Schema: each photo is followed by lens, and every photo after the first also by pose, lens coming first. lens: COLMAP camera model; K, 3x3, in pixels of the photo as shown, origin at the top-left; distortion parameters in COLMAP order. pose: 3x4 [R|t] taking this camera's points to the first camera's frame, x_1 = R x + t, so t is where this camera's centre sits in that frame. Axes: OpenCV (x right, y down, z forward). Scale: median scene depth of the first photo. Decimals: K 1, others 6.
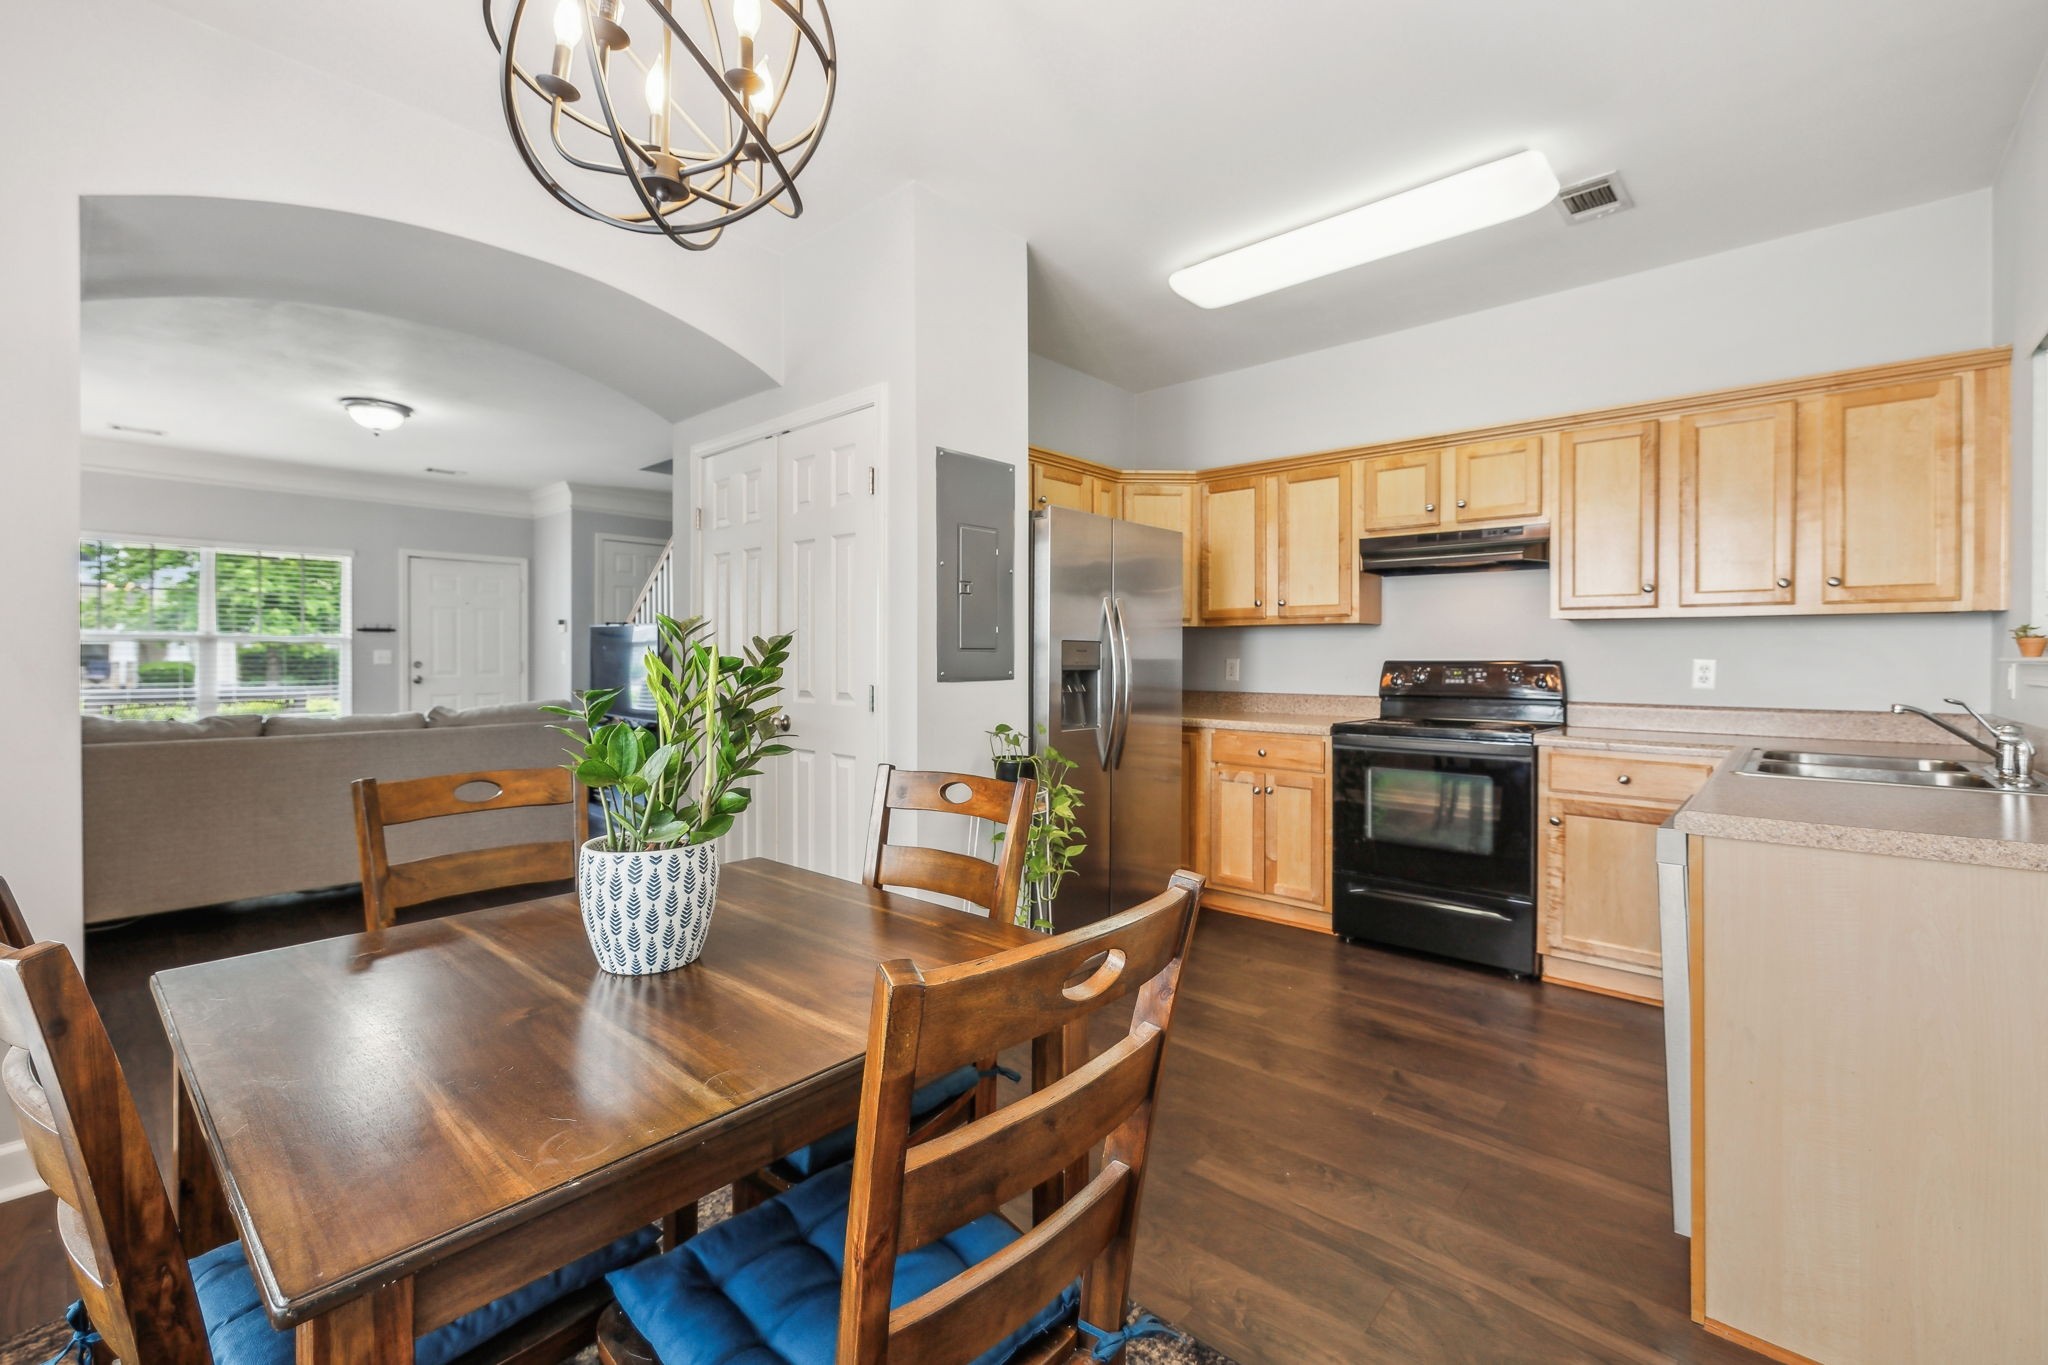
lens RADIAL K [[871.6, 0, 1028.9], [0, 871.6, 657.9], [0, 0, 1]] dist [-0.000899, 0.000240]
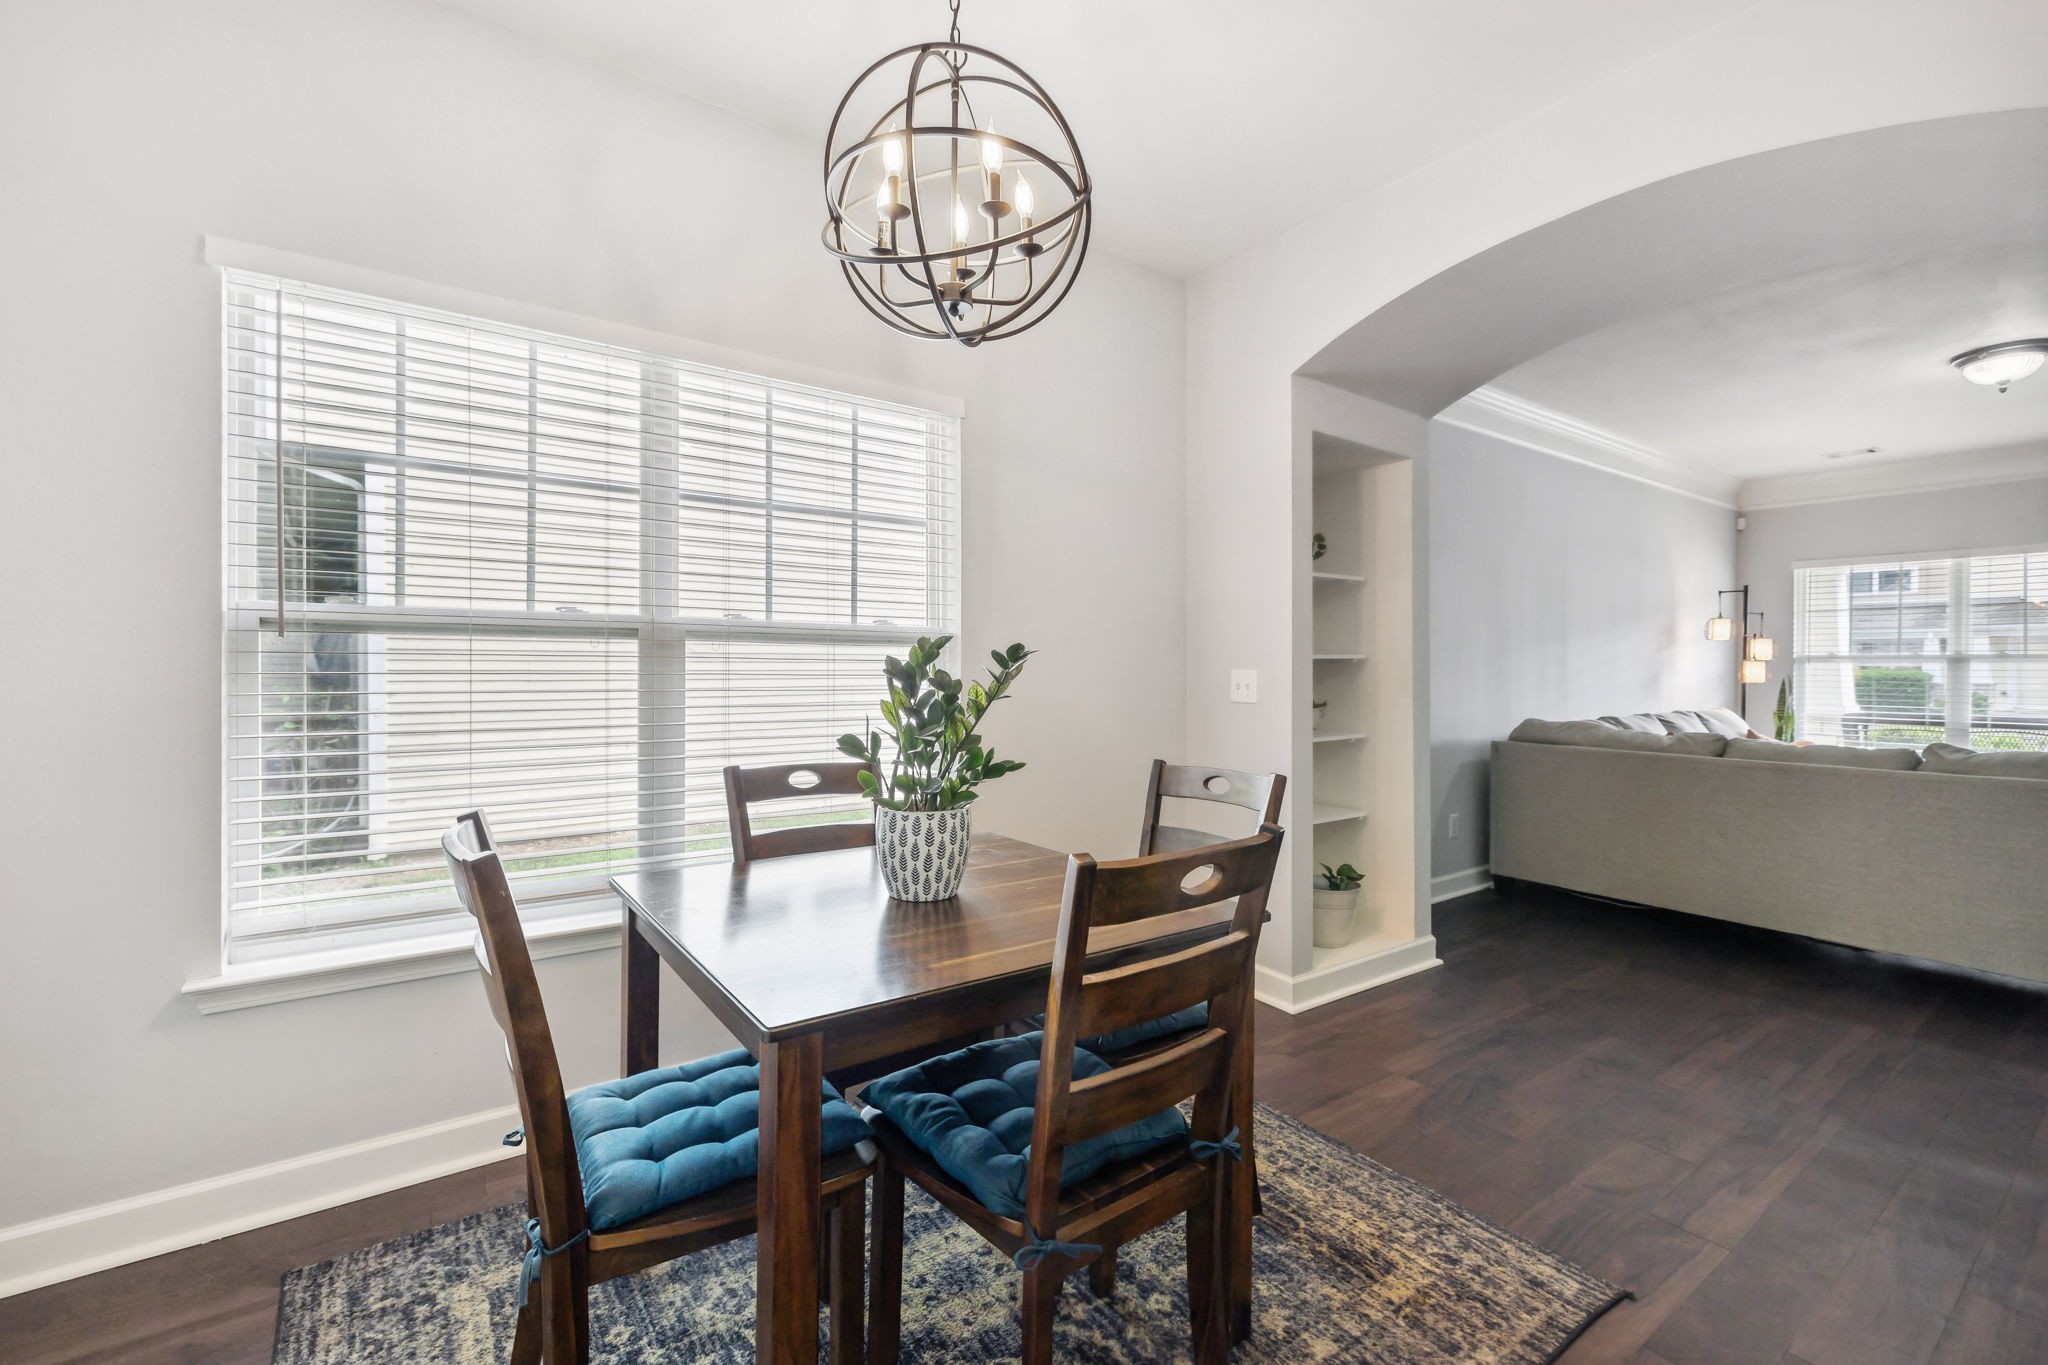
lens RADIAL K [[867.1, 0, 1032.1], [0, 867.1, 671.9], [0, 0, 1]] dist [-0.000074, 0.000170]
pose [[-0.222229, -0.002143, -0.974992, 0.268042], [-0.008850, 0.999961, -0.000181, 0.000345], [0.974954, 0.008588, -0.222239, 0.466648]]
